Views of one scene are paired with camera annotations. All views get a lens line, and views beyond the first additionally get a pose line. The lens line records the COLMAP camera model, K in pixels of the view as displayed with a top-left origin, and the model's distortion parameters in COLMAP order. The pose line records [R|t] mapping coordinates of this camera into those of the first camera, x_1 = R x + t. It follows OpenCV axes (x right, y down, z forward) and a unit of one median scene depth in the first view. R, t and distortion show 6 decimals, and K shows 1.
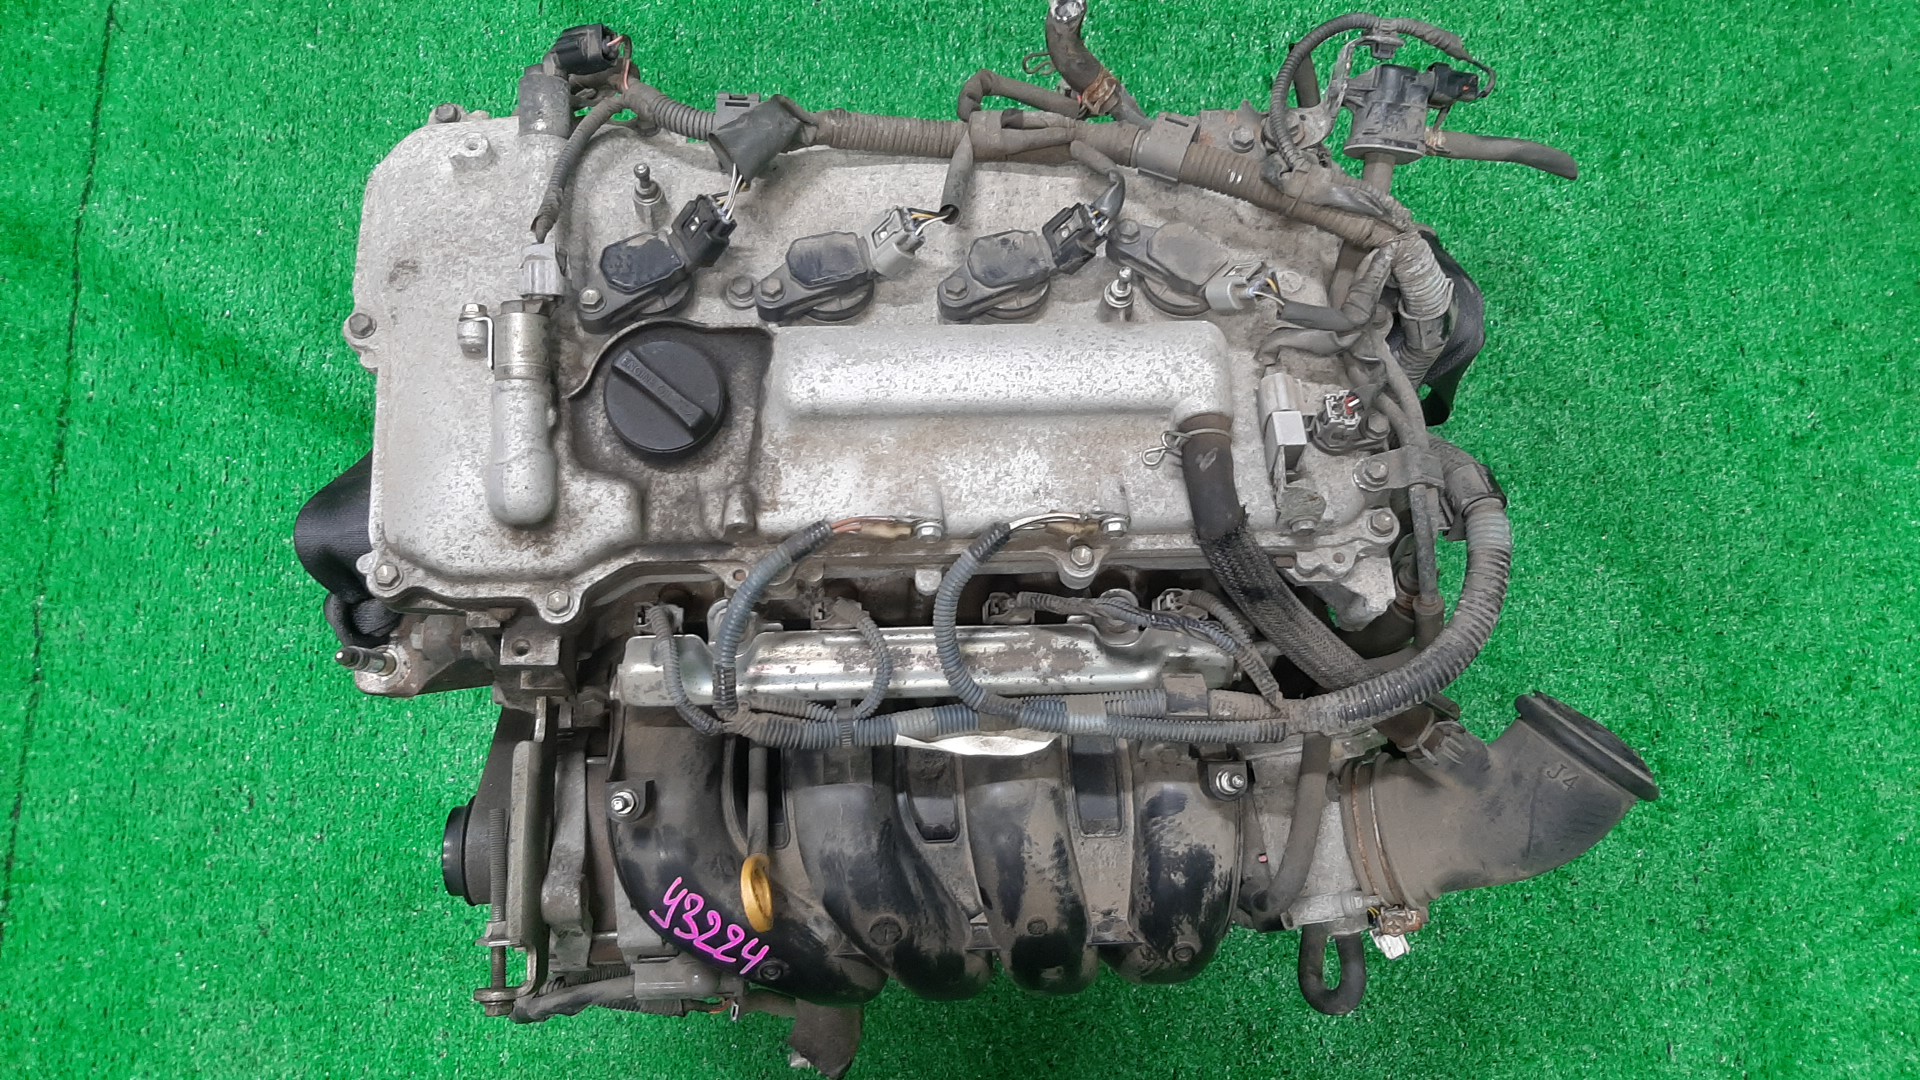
lens RADIAL K [[1499.1, 0, 960.0], [0, 1499.1, 540.0], [0, 0, 1]] dist [0.062607, -0.128903]
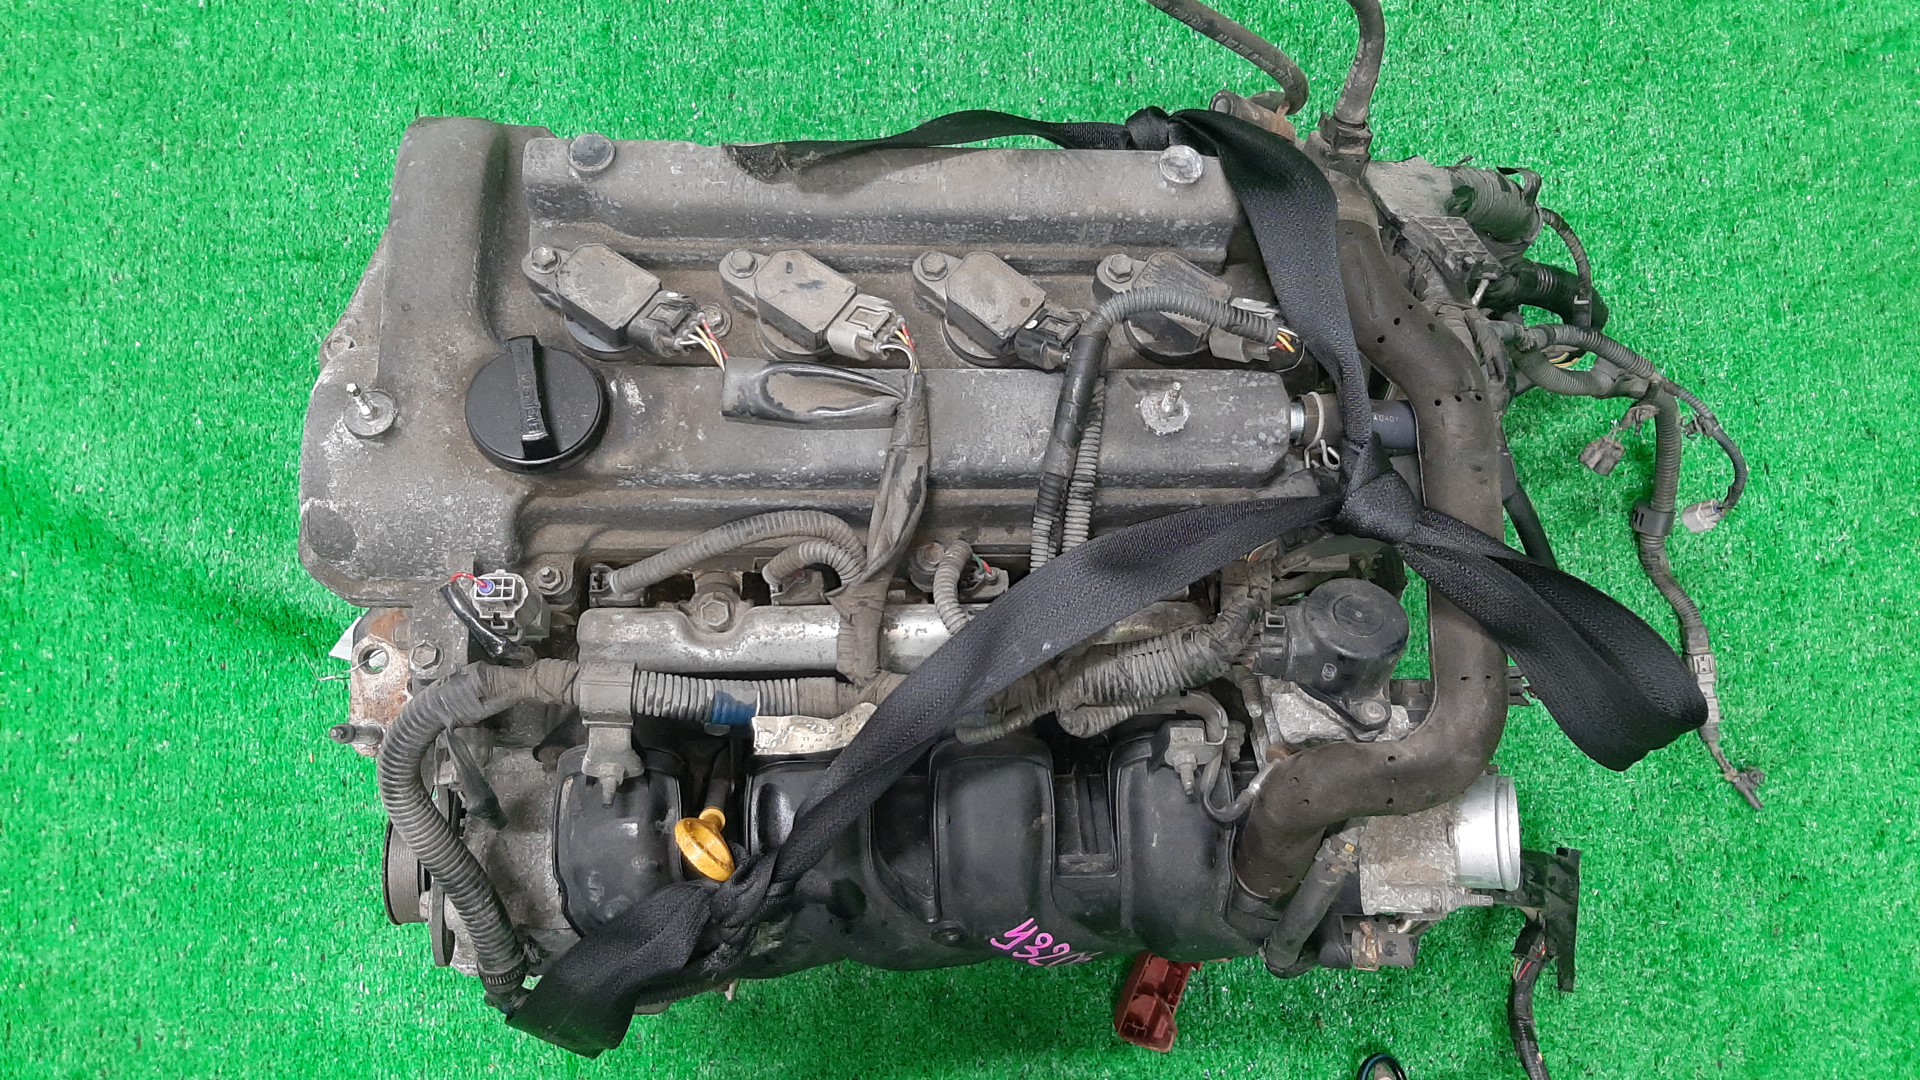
lens RADIAL K [[1499.1, 0, 960.0], [0, 1499.1, 540.0], [0, 0, 1]] dist [0.062607, -0.128903]
pose [[0.998766, -0.030571, 0.039144, -0.002294], [0.035299, 0.991346, -0.126441, 0.013605], [-0.034940, 0.127667, 0.991201, 0.112344]]
